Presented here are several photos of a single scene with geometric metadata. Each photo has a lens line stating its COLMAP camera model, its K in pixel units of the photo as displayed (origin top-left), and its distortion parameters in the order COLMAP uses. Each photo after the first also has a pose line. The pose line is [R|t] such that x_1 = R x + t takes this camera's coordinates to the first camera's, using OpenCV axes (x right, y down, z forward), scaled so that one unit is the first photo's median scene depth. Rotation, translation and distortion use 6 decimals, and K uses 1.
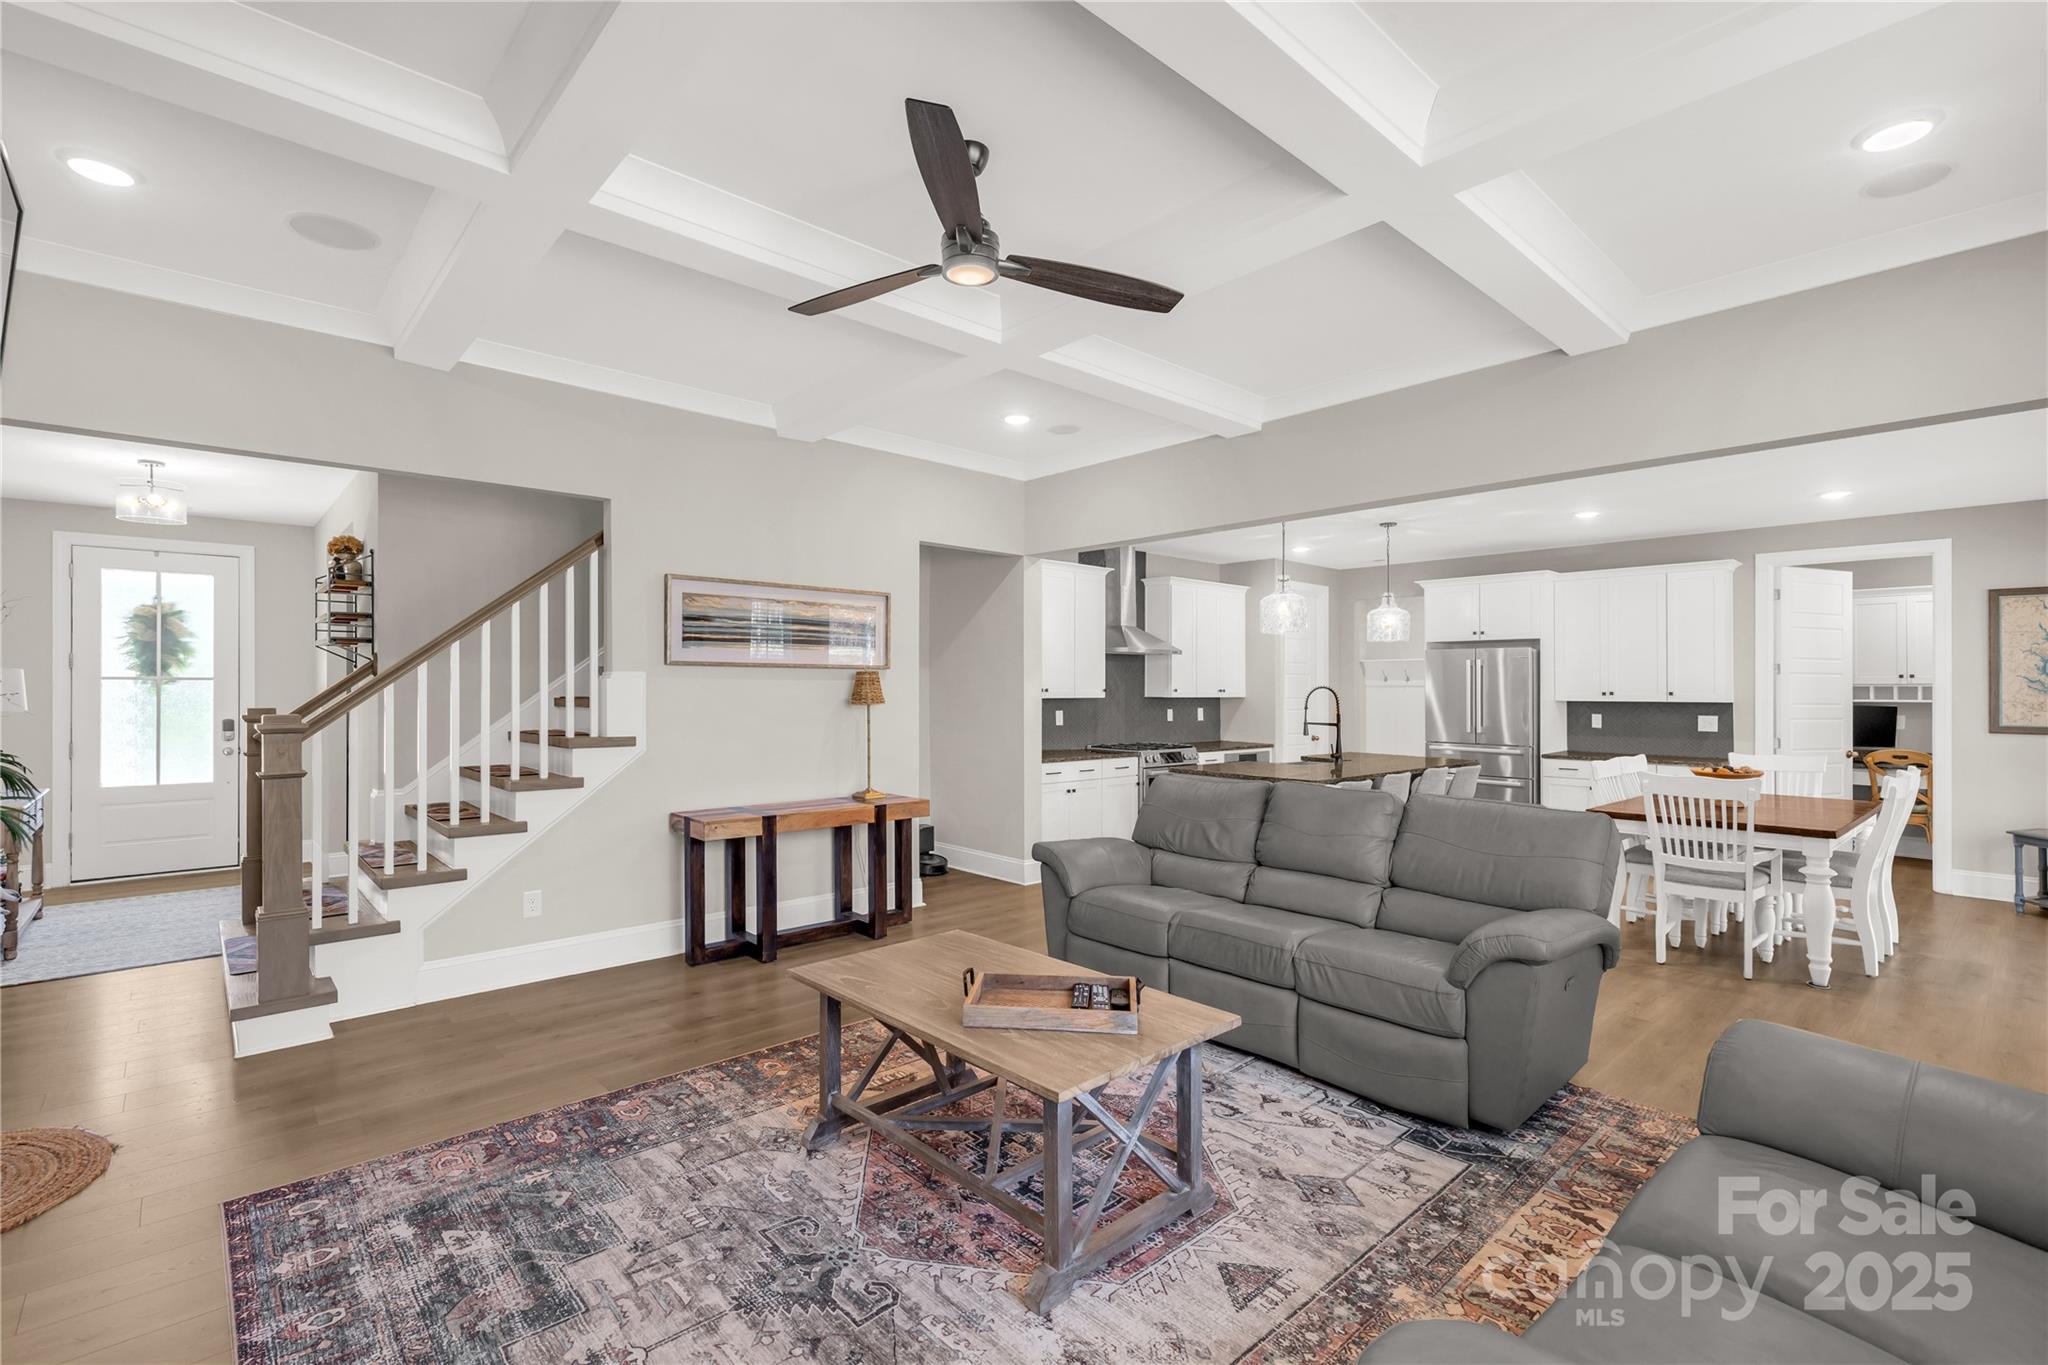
lens RADIAL K [[931.2, 0, 1018.8], [0, 931.2, 679.2], [0, 0, 1]] dist [0.009120, -0.000722]
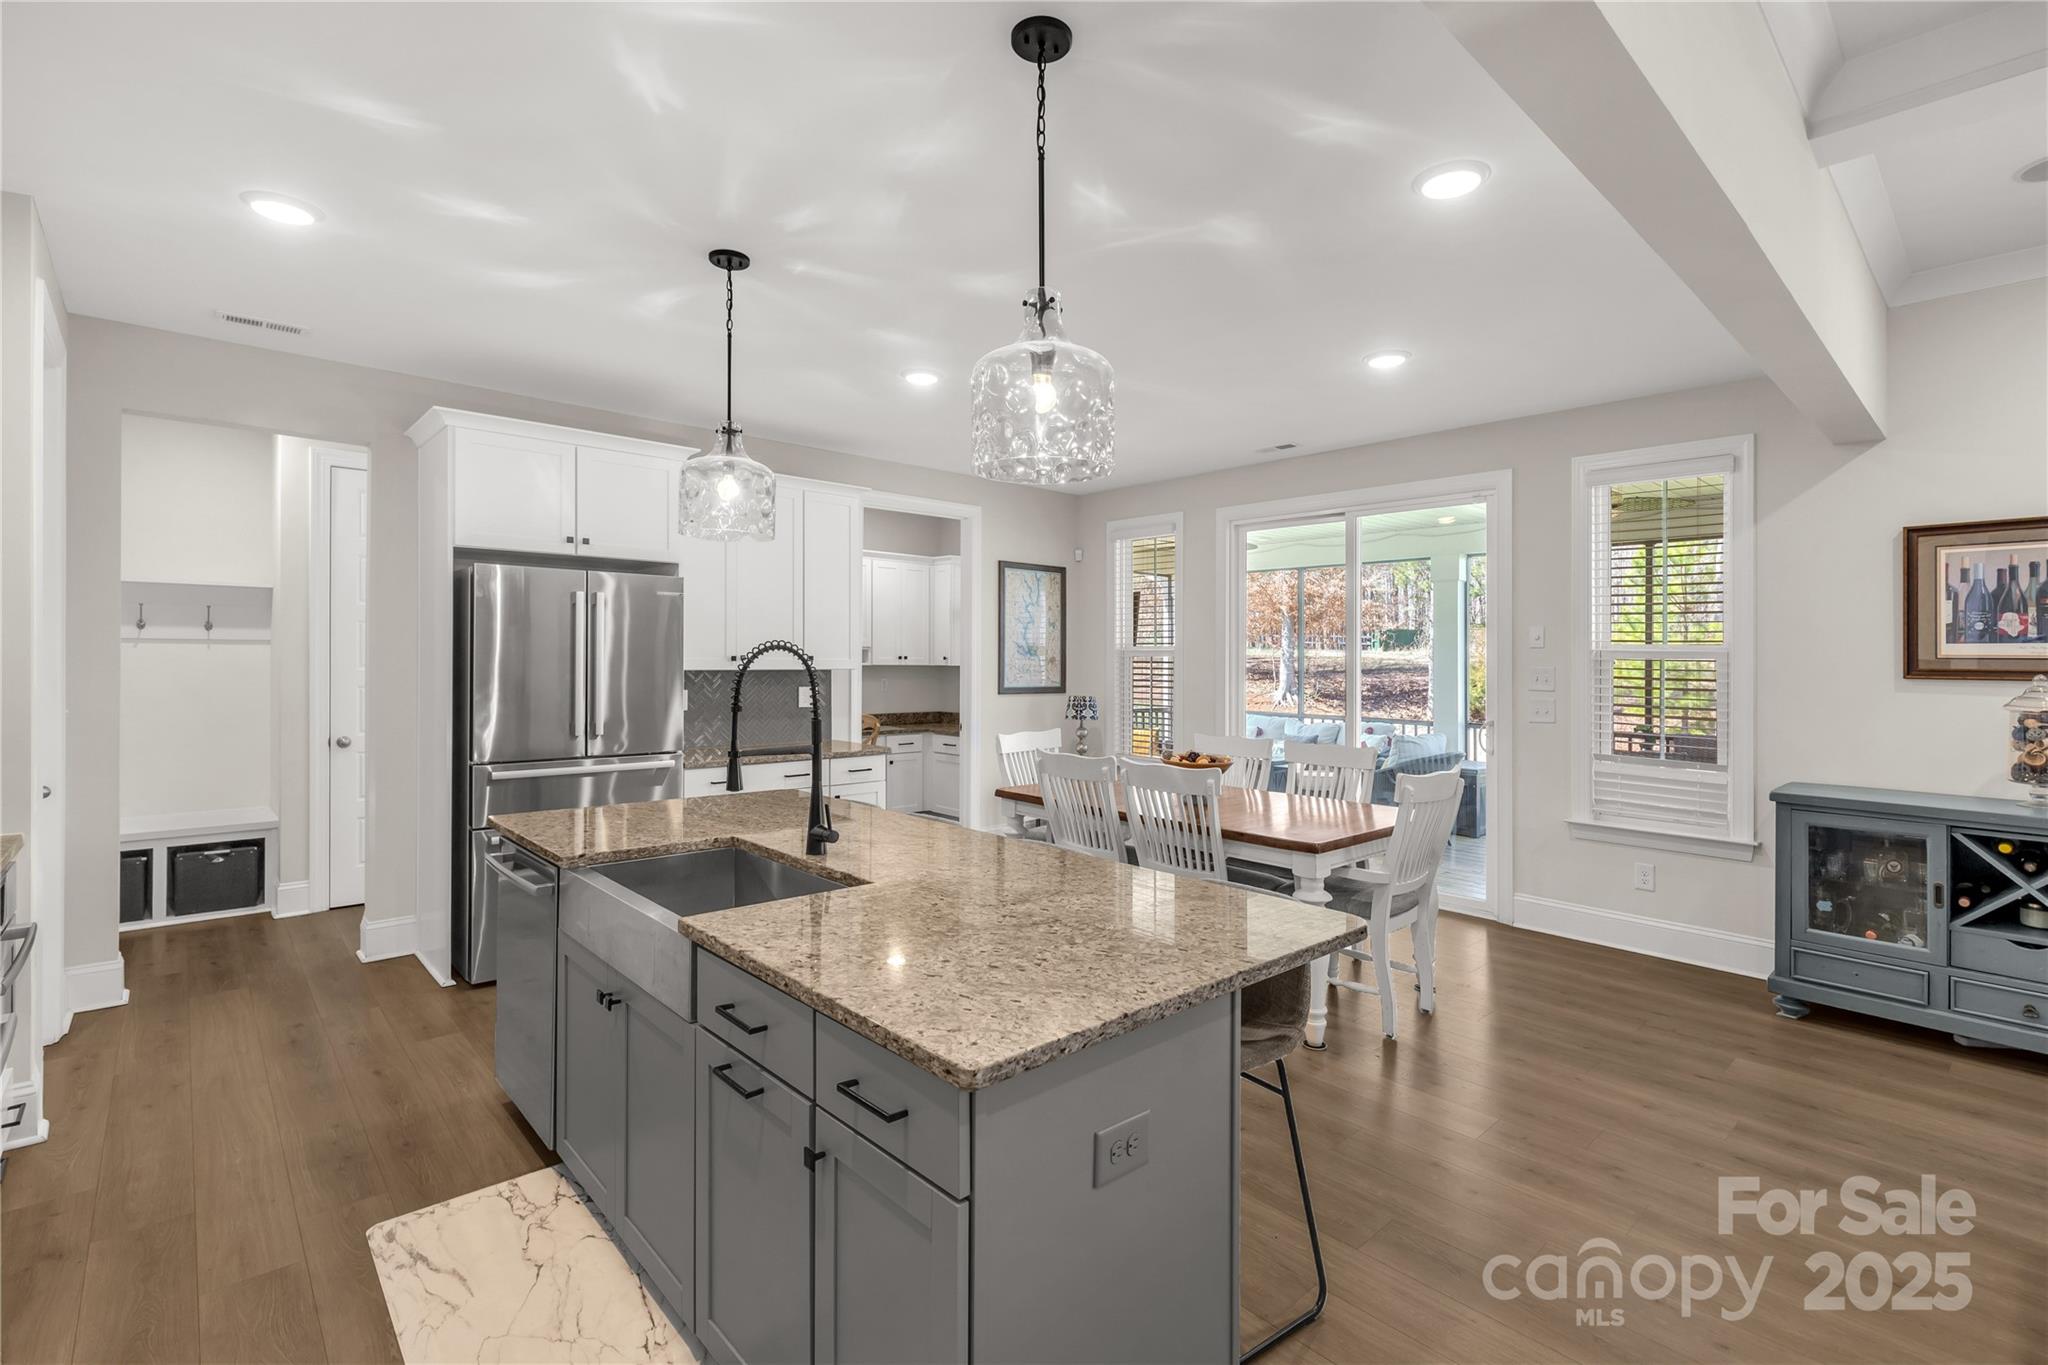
lens RADIAL K [[931.2, 0, 1050.7], [0, 931.2, 649.7], [0, 0, 1]] dist [0.009120, -0.000722]
pose [[-0.023044, 0.002840, 0.999730, -0.032109], [-0.018639, 0.999821, -0.003270, 0.008546], [-0.999561, -0.018709, -0.022987, 0.920154]]
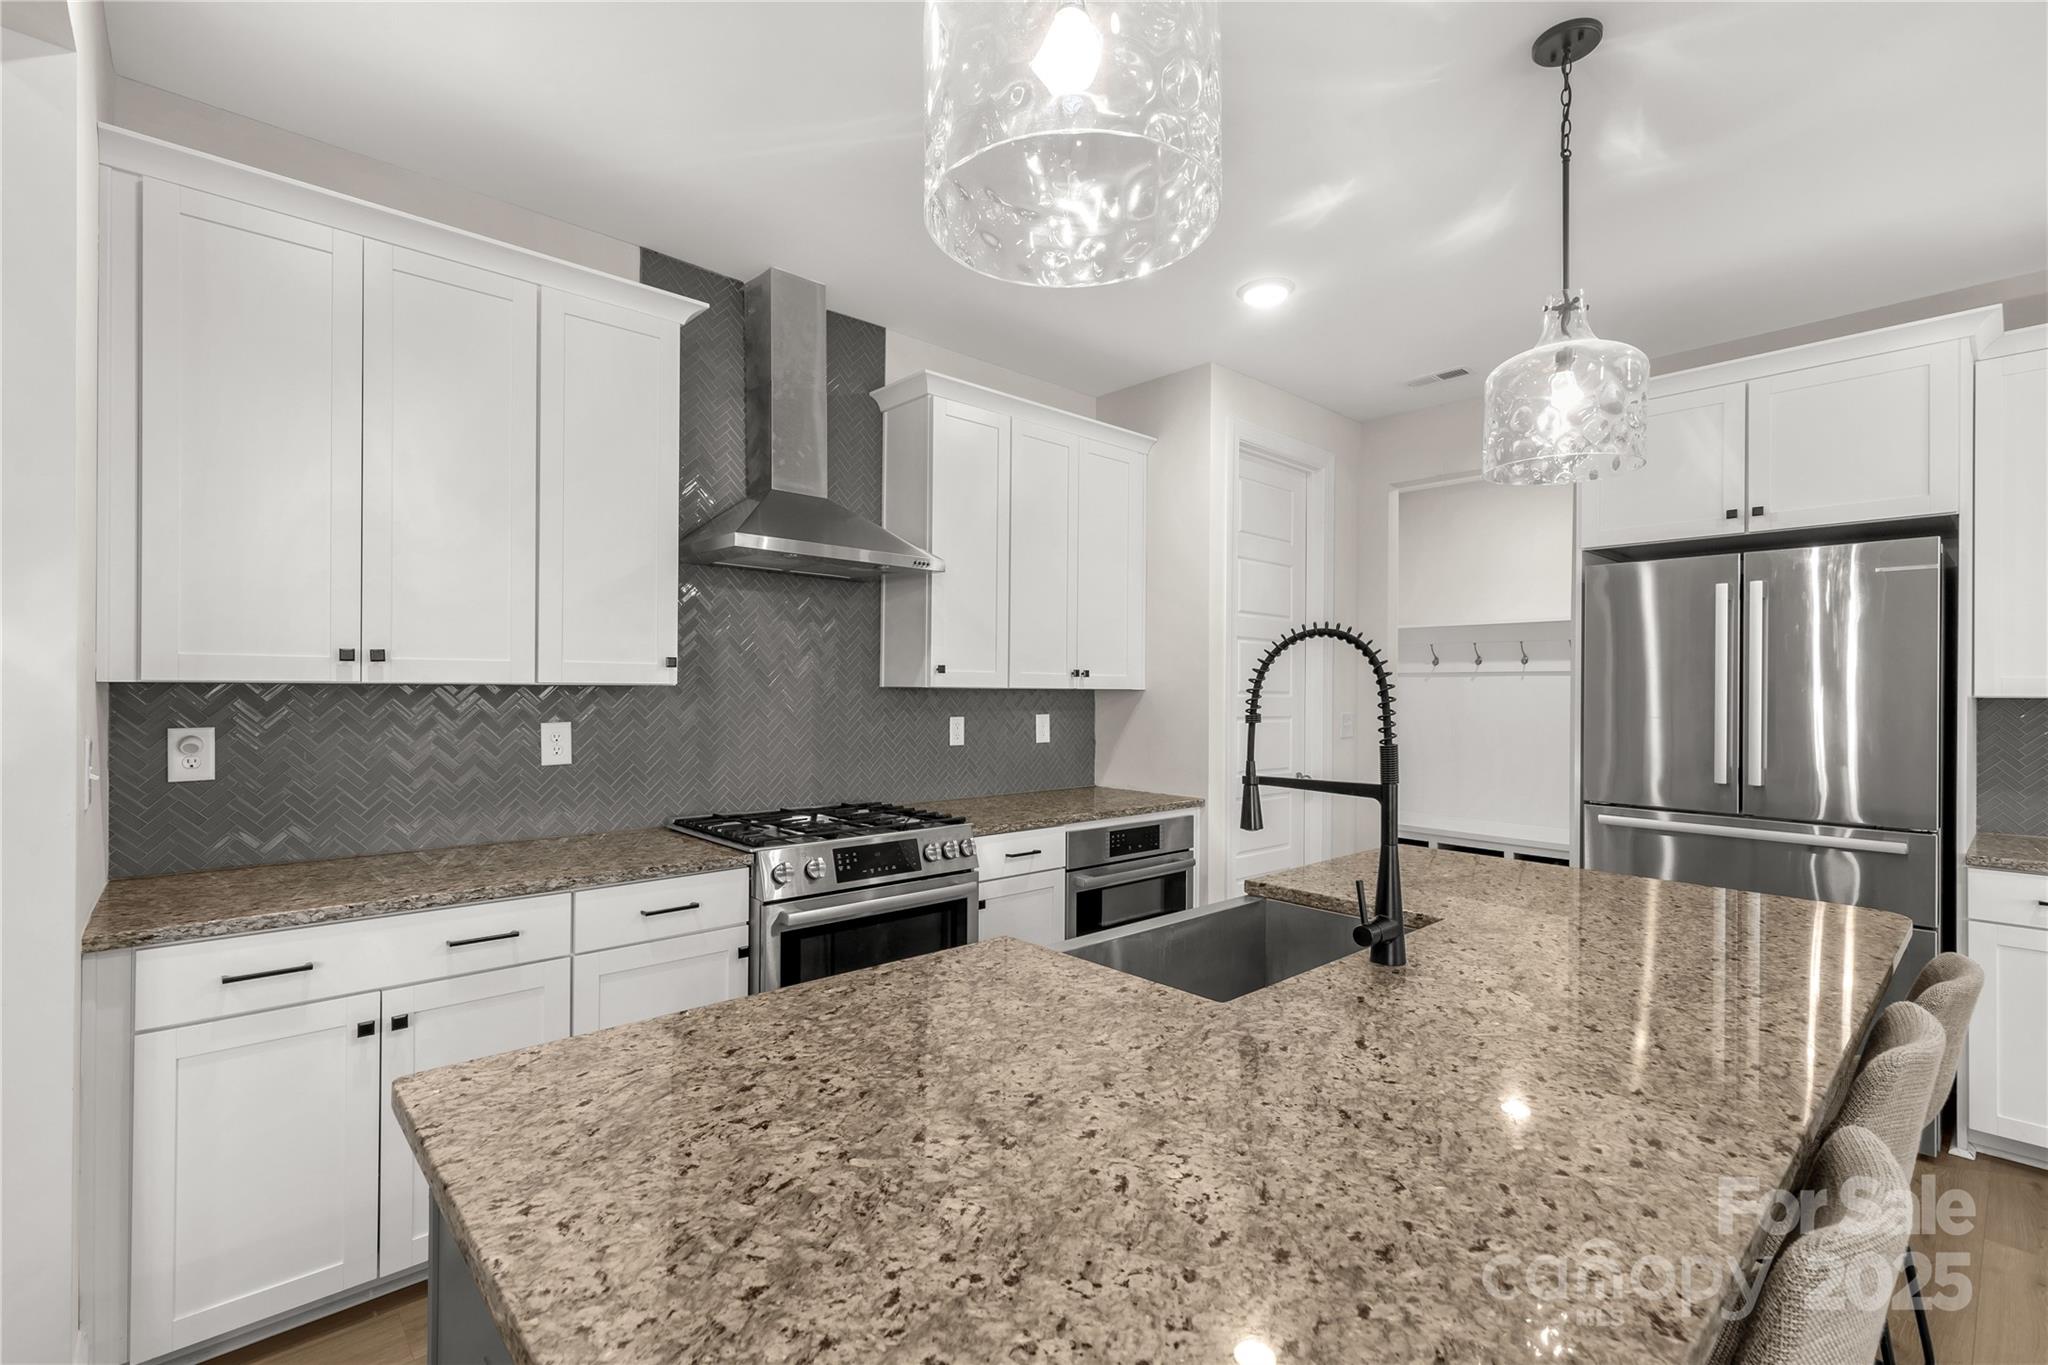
lens RADIAL K [[928.8, 0, 1014.1], [0, 928.8, 682.7], [0, 0, 1]] dist [0.009176, -0.000369]
pose [[0.999992, 0.002324, -0.003221, 0.252036], [-0.002316, 0.999995, 0.002364, 0.021070], [0.003227, -0.002357, 0.999992, 0.772778]]
